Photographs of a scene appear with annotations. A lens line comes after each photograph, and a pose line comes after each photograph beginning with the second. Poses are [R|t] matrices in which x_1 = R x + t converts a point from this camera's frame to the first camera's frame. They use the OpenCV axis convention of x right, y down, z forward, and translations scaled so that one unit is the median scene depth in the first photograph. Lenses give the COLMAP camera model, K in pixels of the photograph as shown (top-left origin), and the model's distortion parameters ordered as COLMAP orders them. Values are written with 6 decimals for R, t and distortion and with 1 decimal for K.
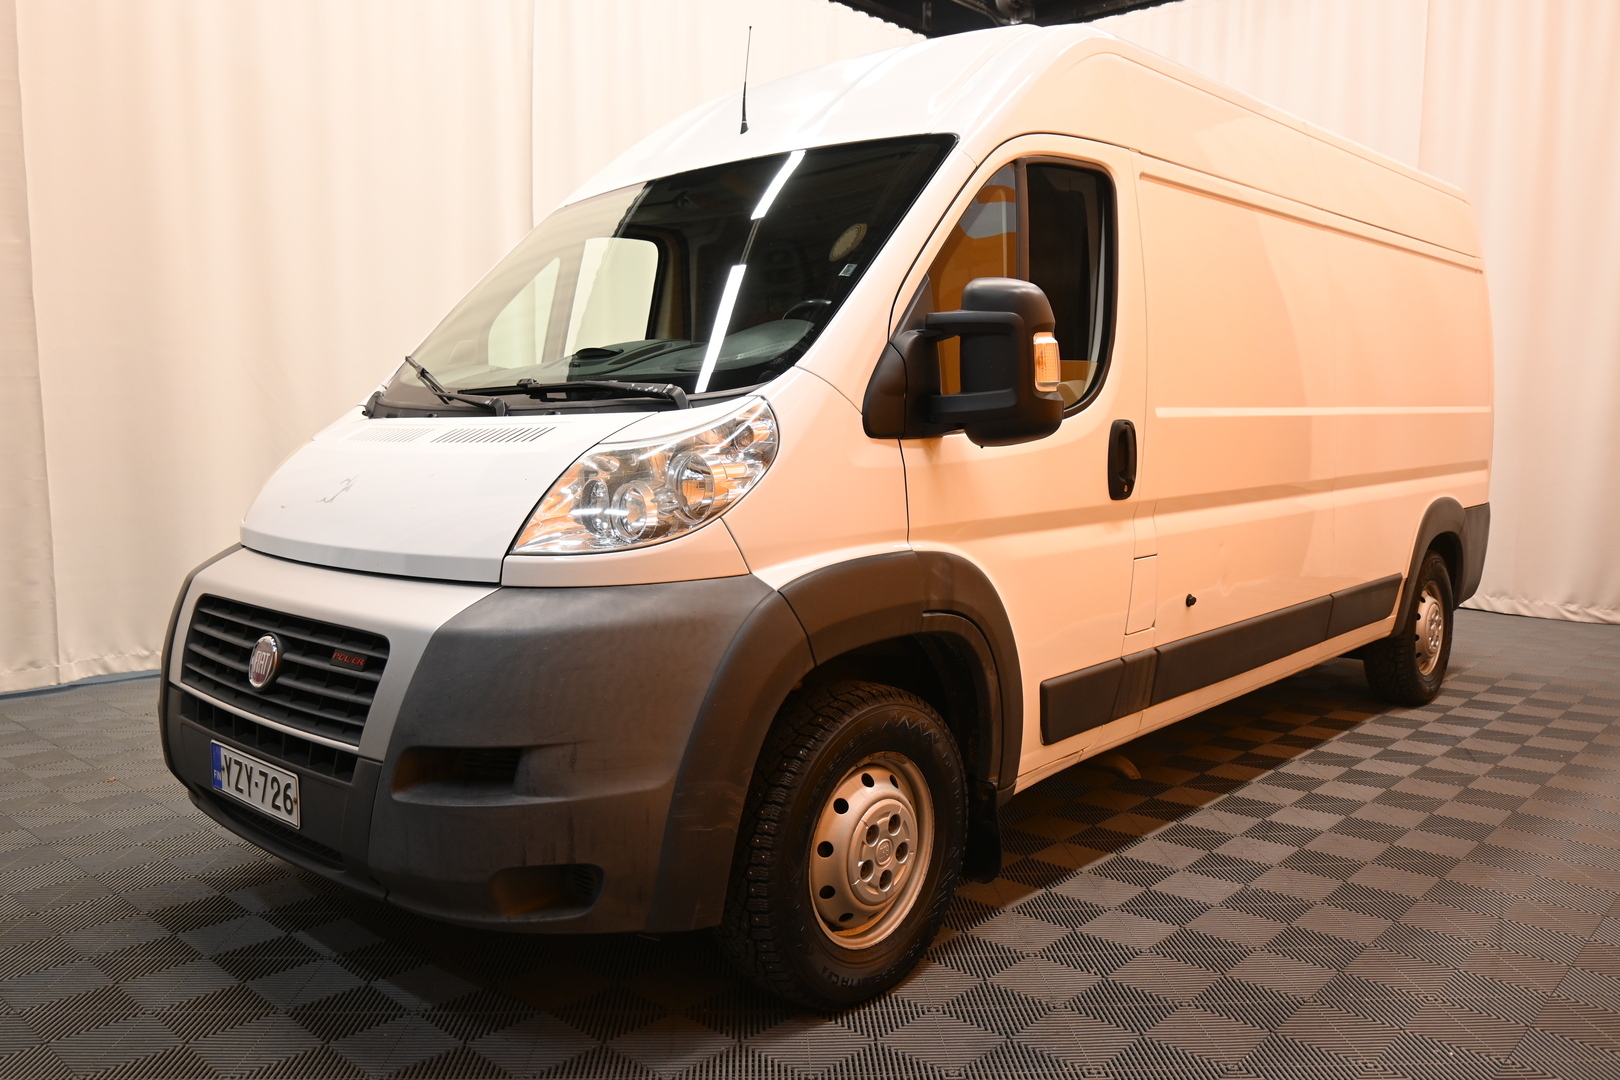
lens RADIAL K [[1318.3, 0, 812.3], [0, 1318.3, 539.9], [0, 0, 1]] dist [0.011784, 0.002264]
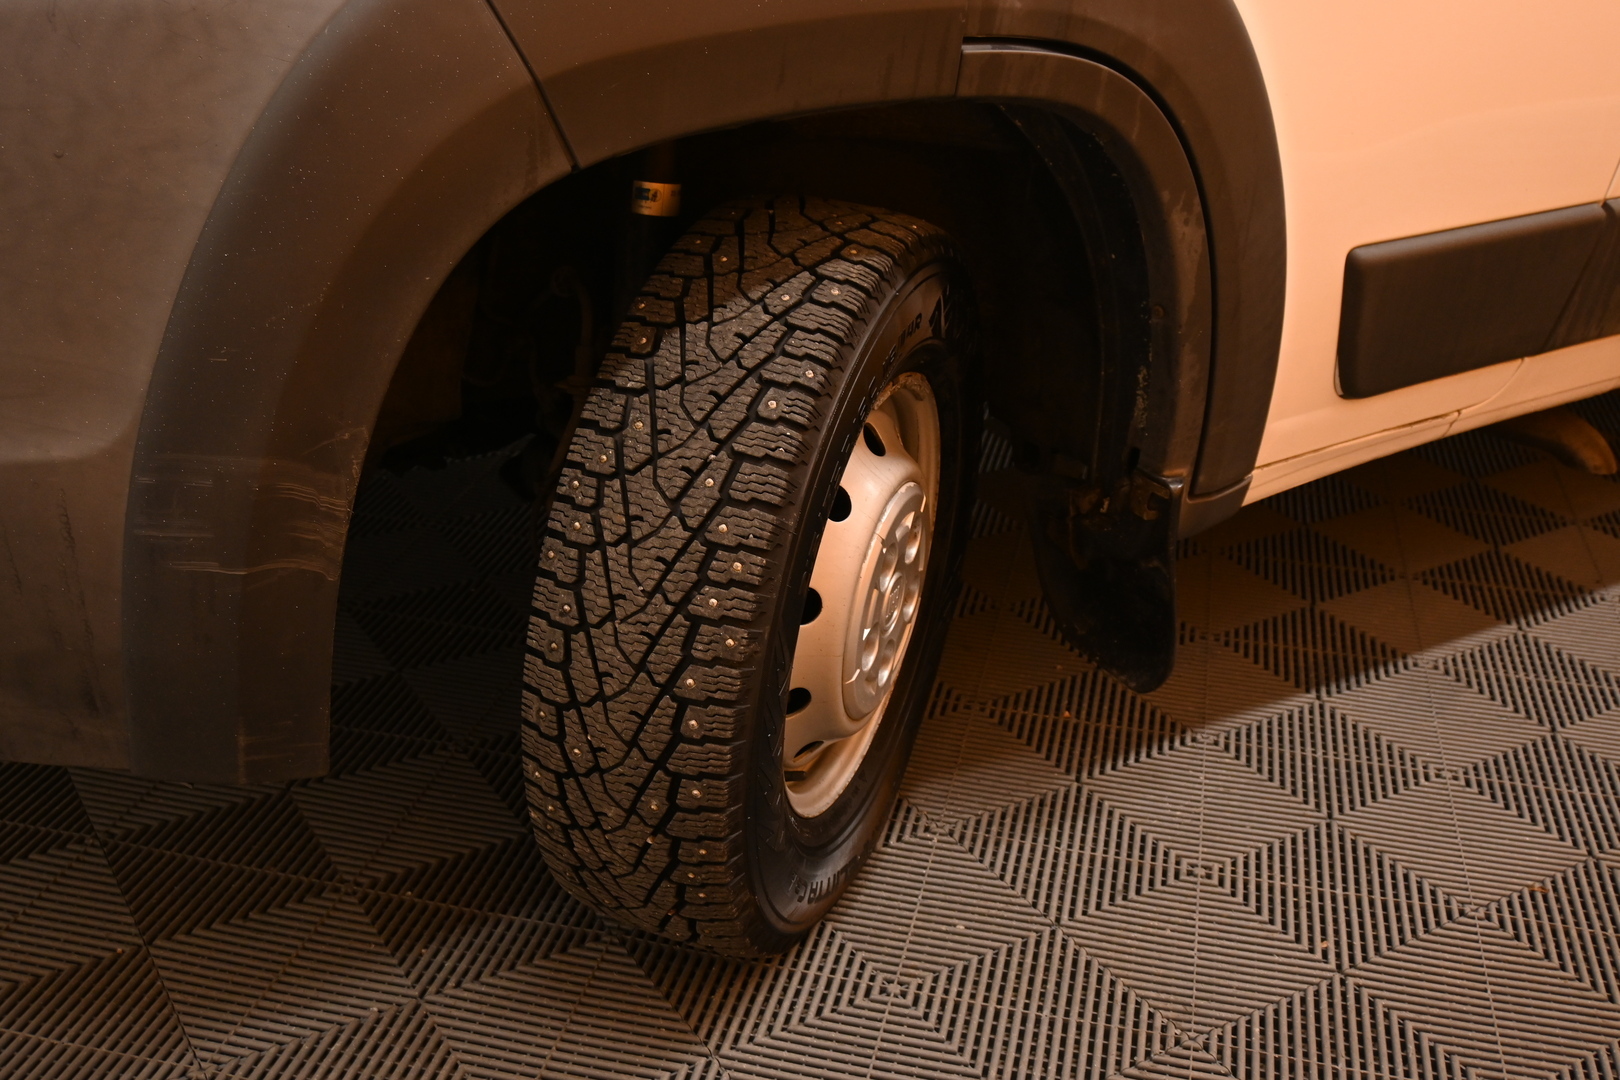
lens RADIAL K [[1679.2, 0, 808.2], [0, 1679.2, 537.8], [0, 0, 1]] dist [0.025546, 0.000000]
pose [[0.956415, 0.143397, -0.254377, 0.169104], [-0.051492, 0.940289, 0.336459, 0.028170], [0.287435, -0.308696, 0.906691, 0.492087]]
